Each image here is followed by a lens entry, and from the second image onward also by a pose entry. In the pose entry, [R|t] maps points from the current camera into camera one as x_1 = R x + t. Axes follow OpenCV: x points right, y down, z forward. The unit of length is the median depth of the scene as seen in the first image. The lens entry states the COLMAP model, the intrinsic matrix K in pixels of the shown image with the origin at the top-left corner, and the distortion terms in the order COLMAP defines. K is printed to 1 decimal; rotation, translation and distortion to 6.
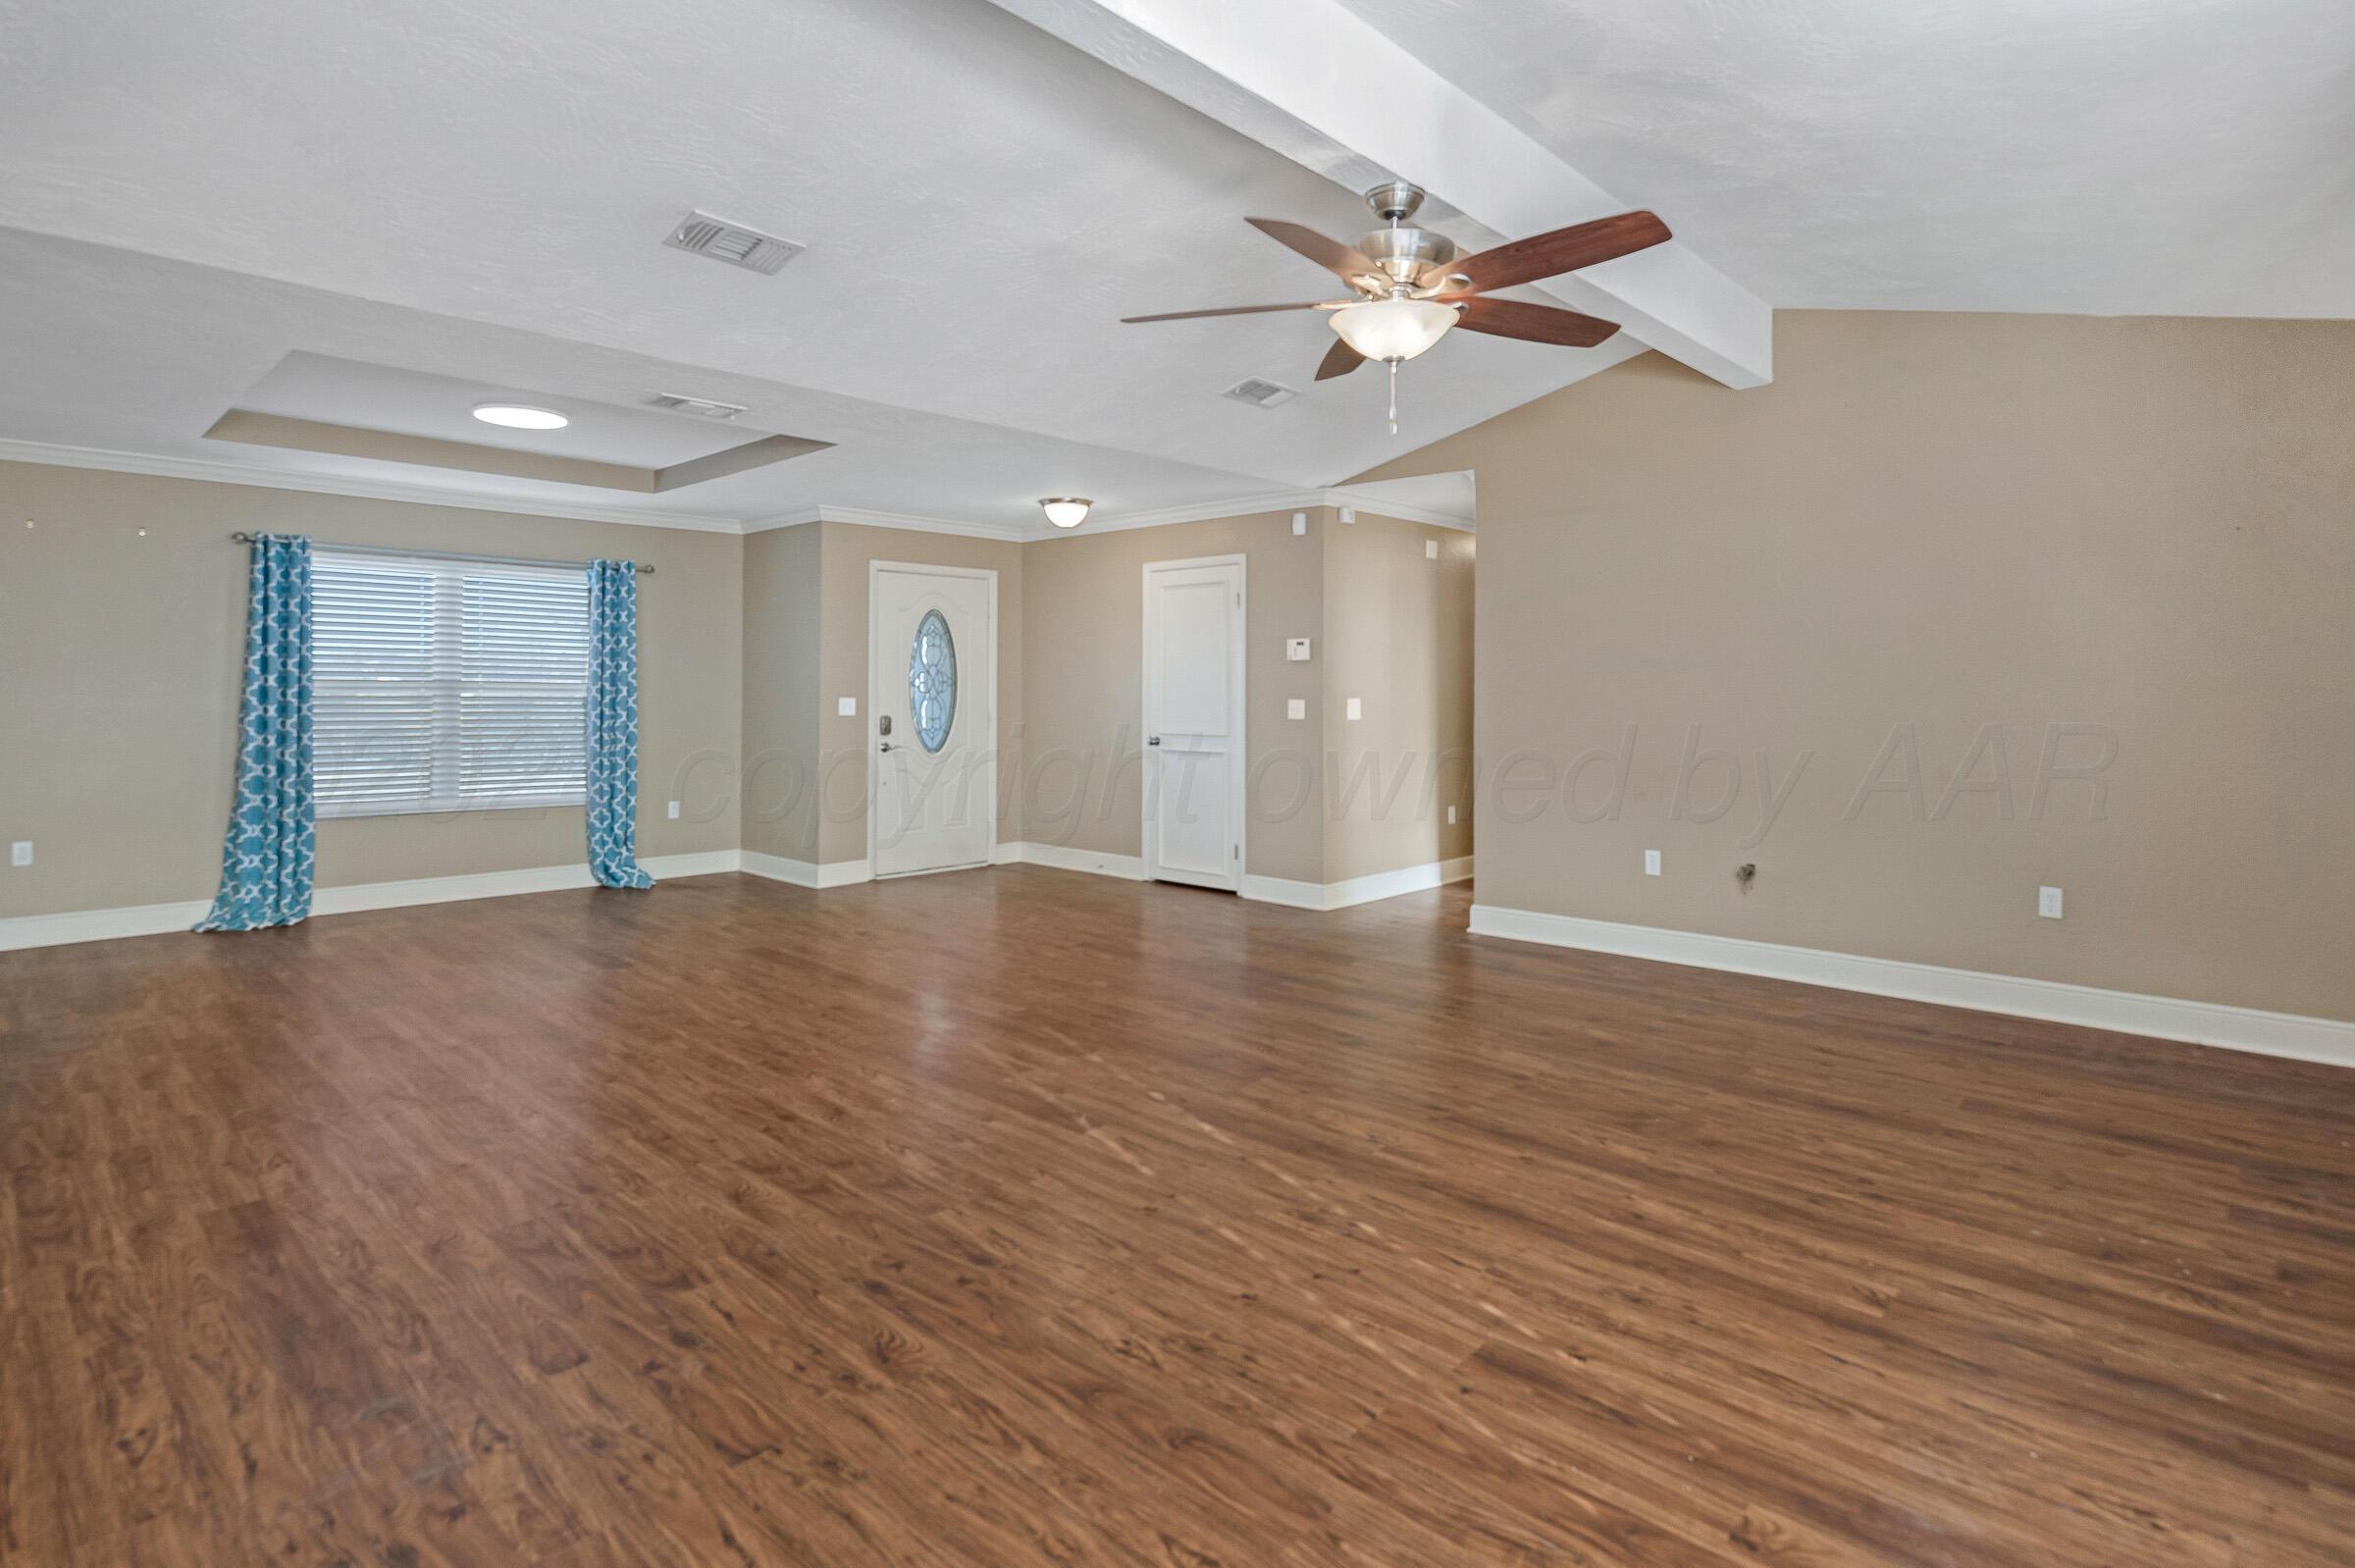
lens RADIAL K [[1194.2, 0, 1176.9], [0, 1194.2, 710.3], [0, 0, 1]] dist [-0.016363, -0.000804]
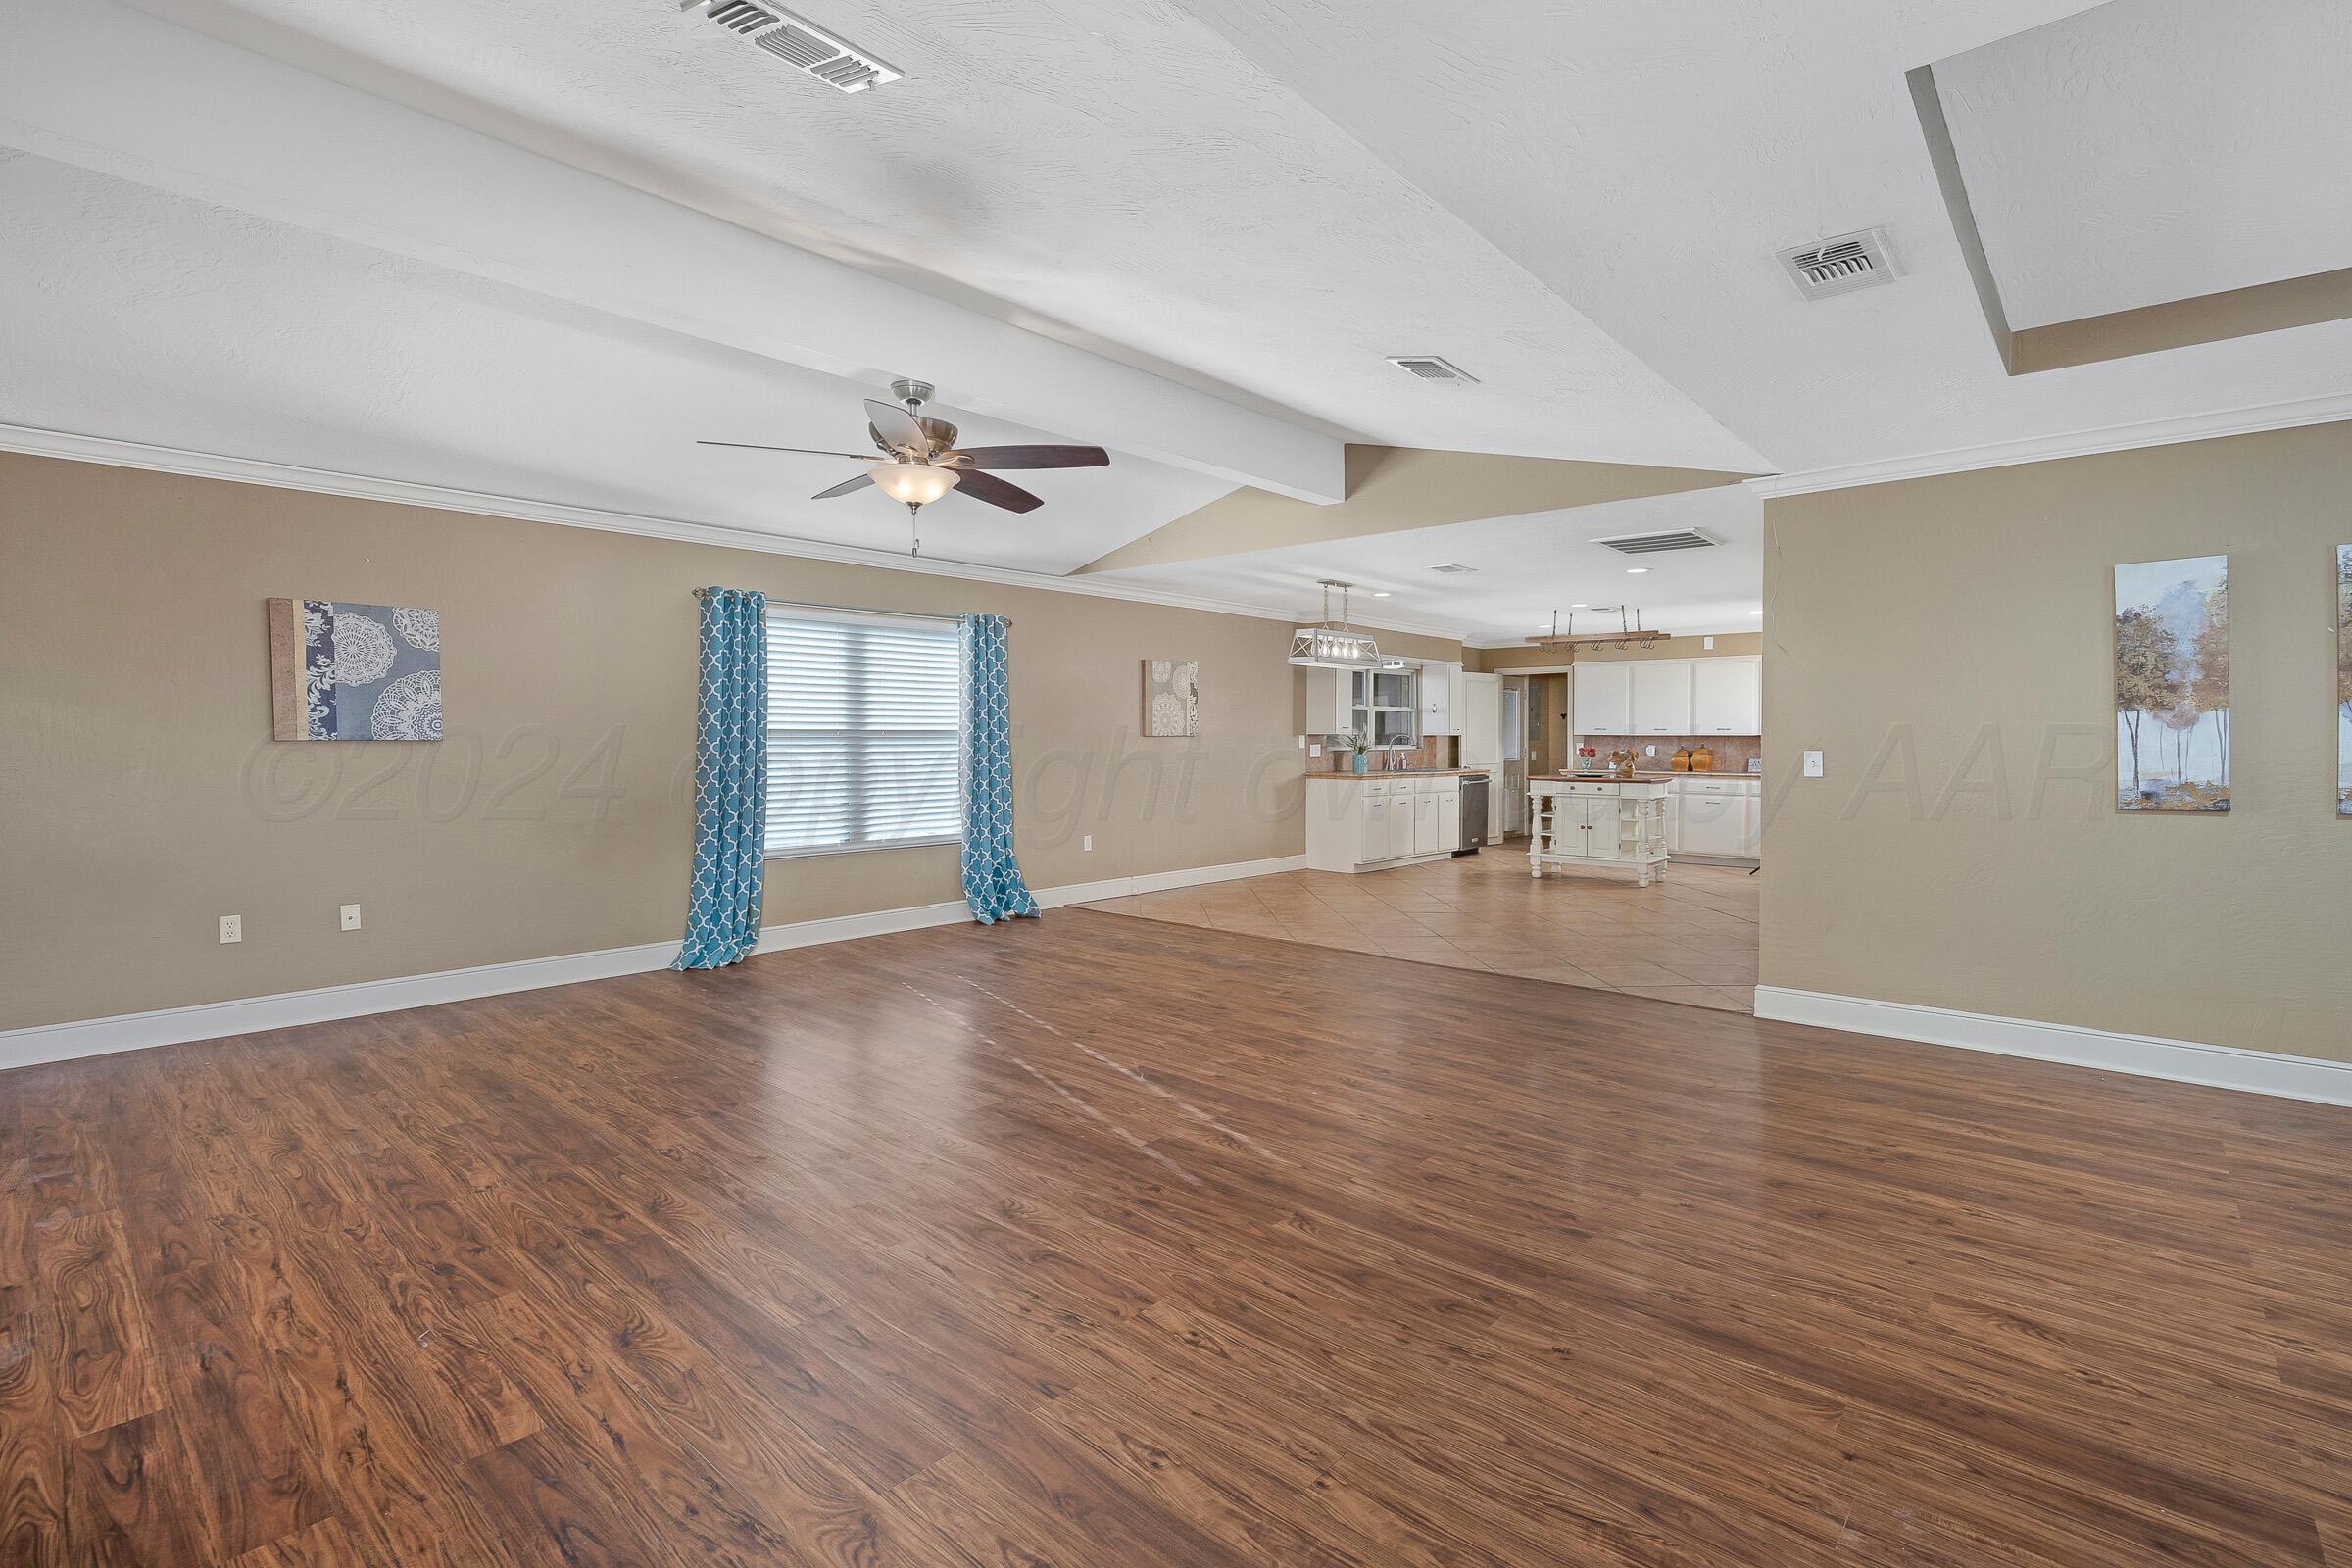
lens RADIAL K [[1062.1, 0, 1174.0], [0, 1062.1, 728.2], [0, 0, 1]] dist [0.016584, -0.012814]
pose [[-0.999755, -0.003215, -0.021910, -0.111287], [-0.003326, 0.999982, 0.005044, -0.040867], [0.021893, 0.005116, -0.999747, 2.692581]]
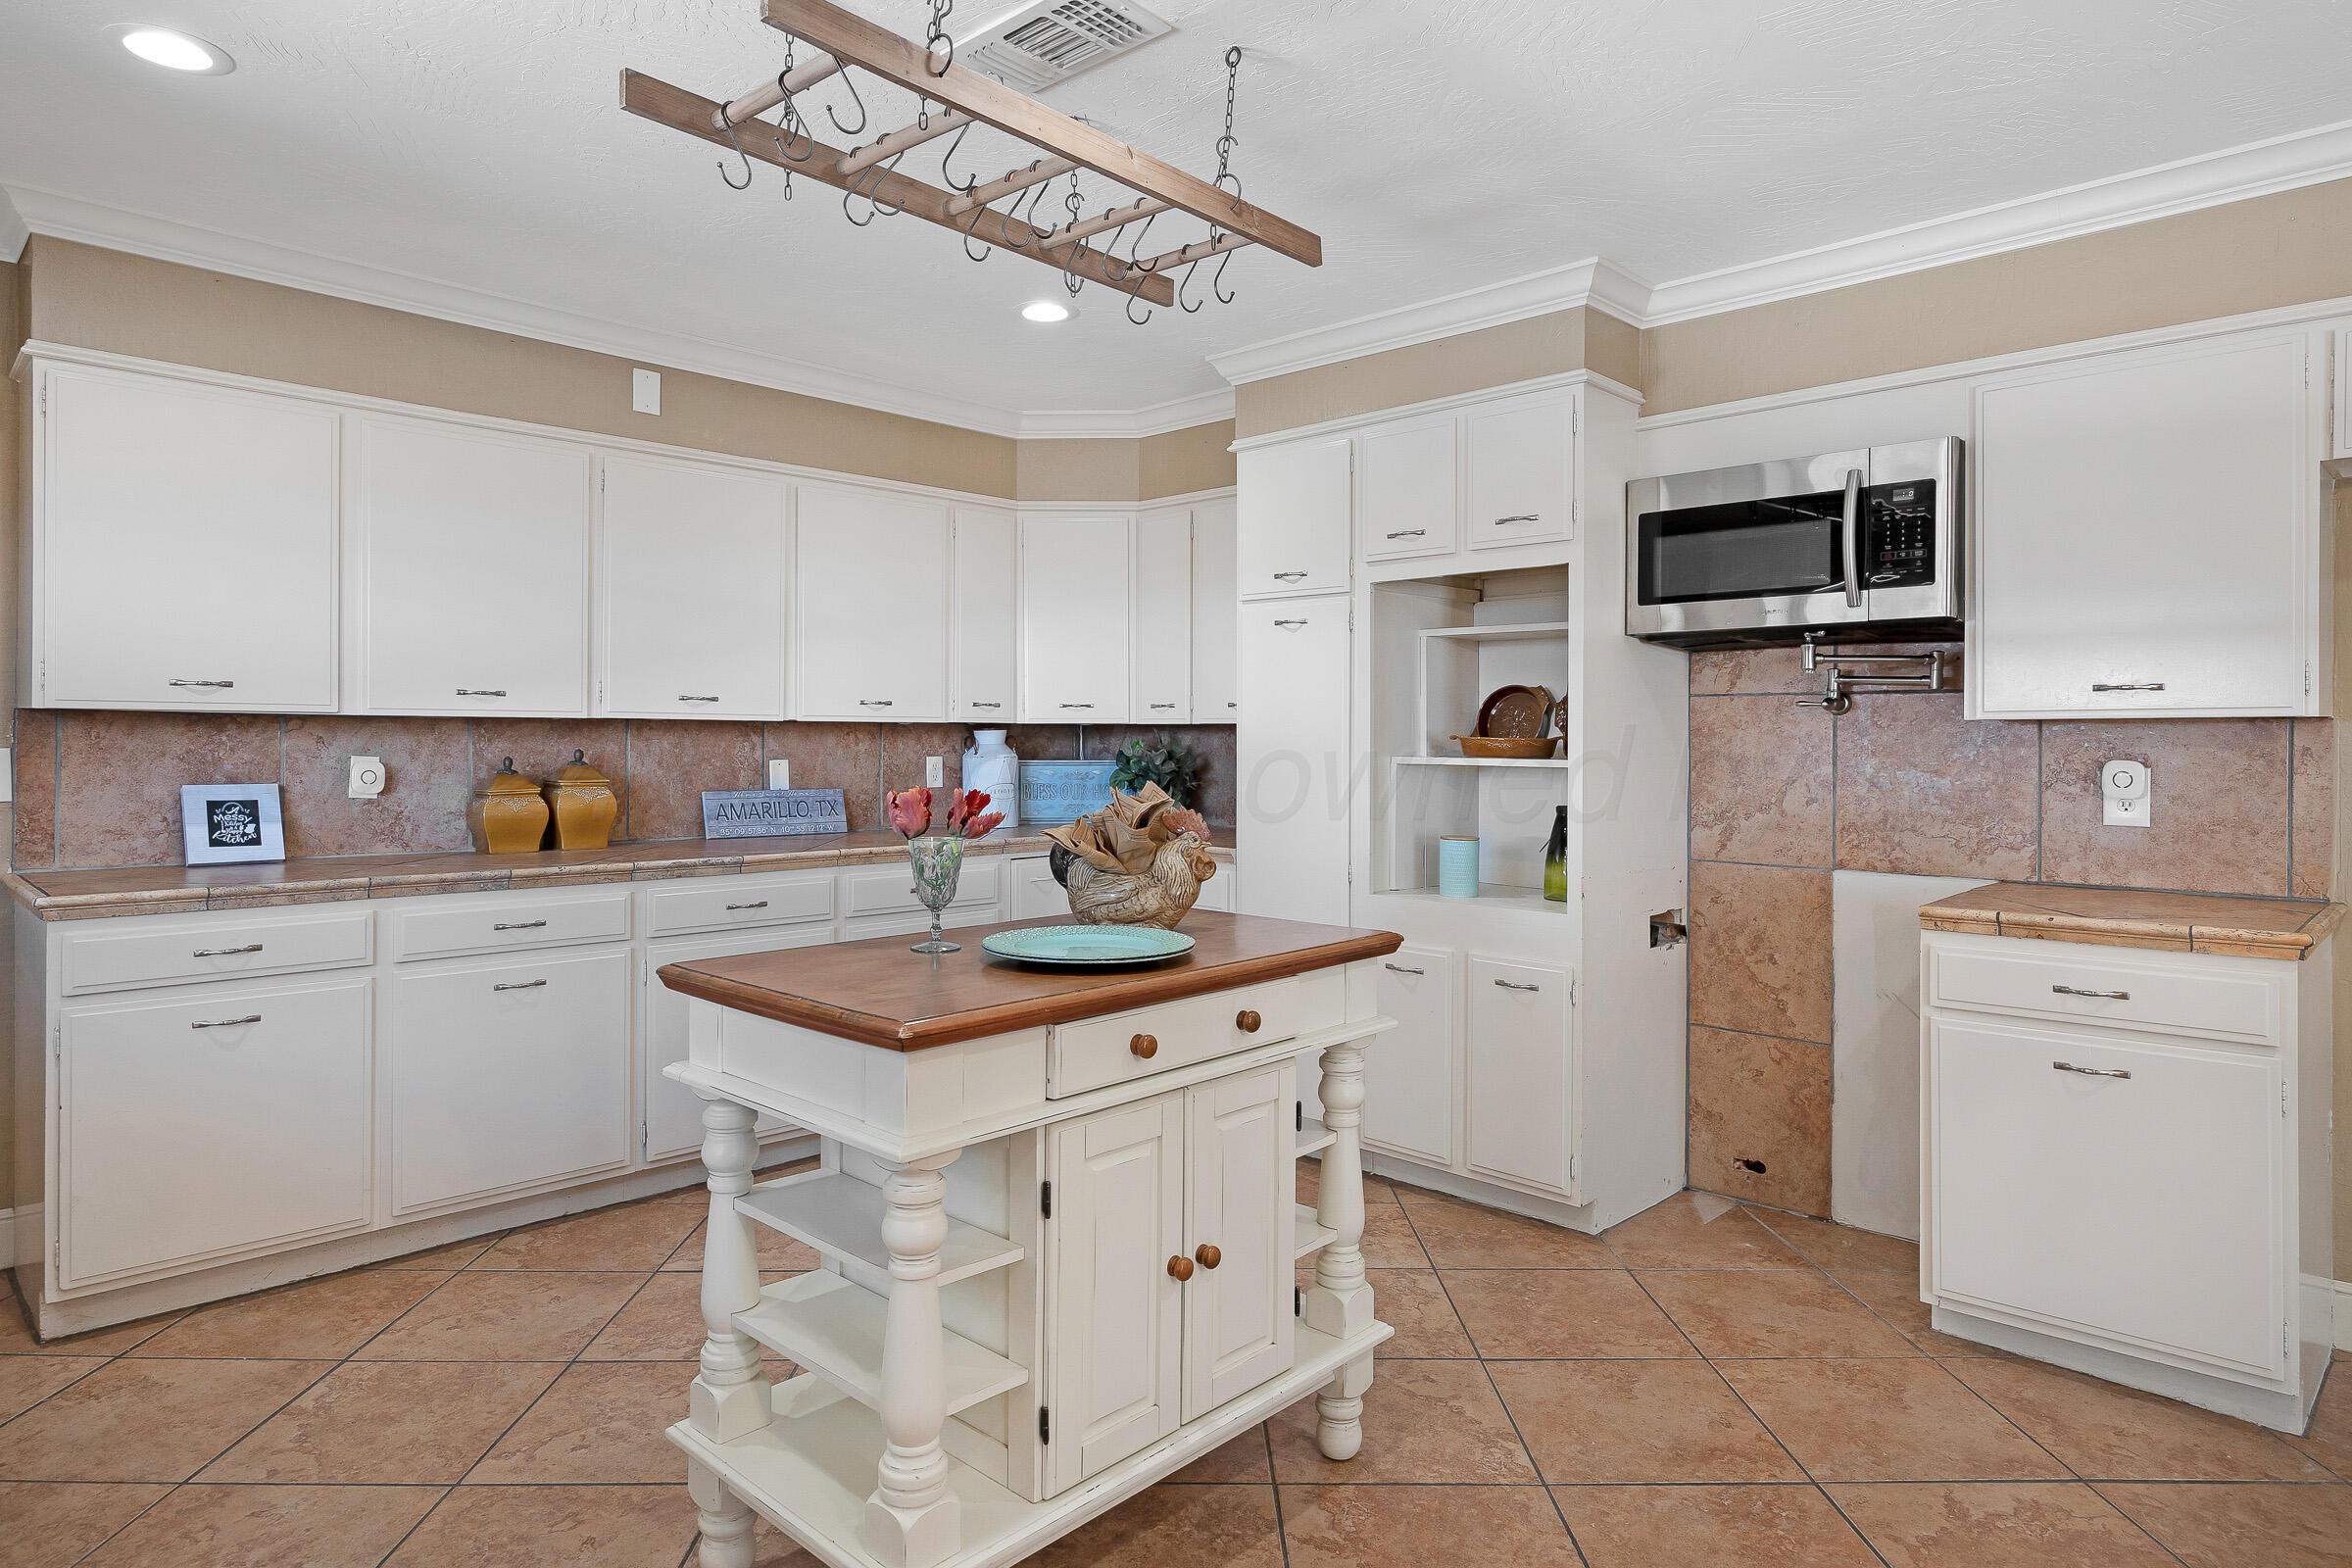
lens RADIAL K [[1368.4, 0, 1172.9], [0, 1368.4, 729.8], [0, 0, 1]] dist [-0.011694, 0.001857]
pose [[-0.012701, -0.004515, -0.999909, -0.752215], [-0.019016, 0.999810, -0.004273, 0.004097], [0.999738, 0.018960, -0.012785, -0.645306]]
